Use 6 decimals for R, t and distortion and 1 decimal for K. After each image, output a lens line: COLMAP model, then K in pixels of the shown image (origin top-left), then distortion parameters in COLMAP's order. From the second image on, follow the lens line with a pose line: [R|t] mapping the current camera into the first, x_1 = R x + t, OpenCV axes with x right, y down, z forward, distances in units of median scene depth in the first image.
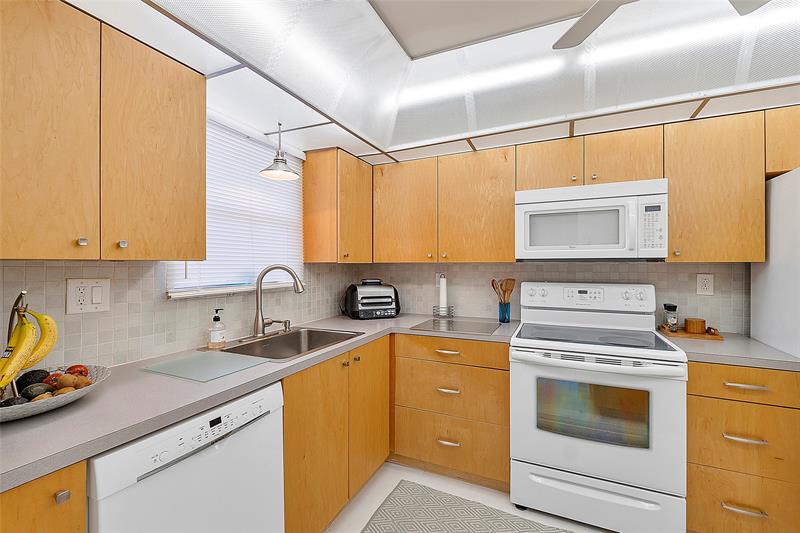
lens RADIAL K [[341.0, 0, 401.6], [0, 341.0, 265.9], [0, 0, 1]] dist [-0.002114, 0.000732]
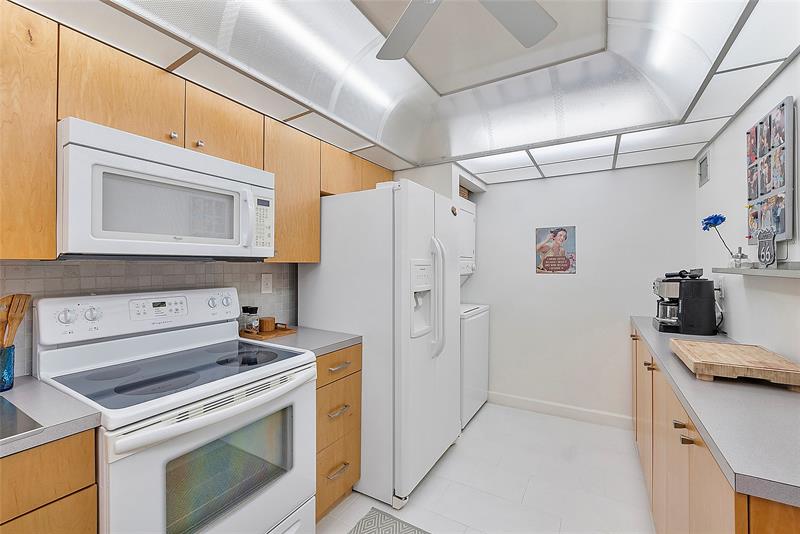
lens RADIAL K [[341.0, 0, 399.3], [0, 341.0, 262.6], [0, 0, 1]] dist [-0.002114, 0.000732]
pose [[0.095569, 0.005585, 0.995407, -0.119495], [0.002203, 0.999981, -0.005823, -0.002981], [-0.995420, 0.002750, 0.095555, 0.511476]]
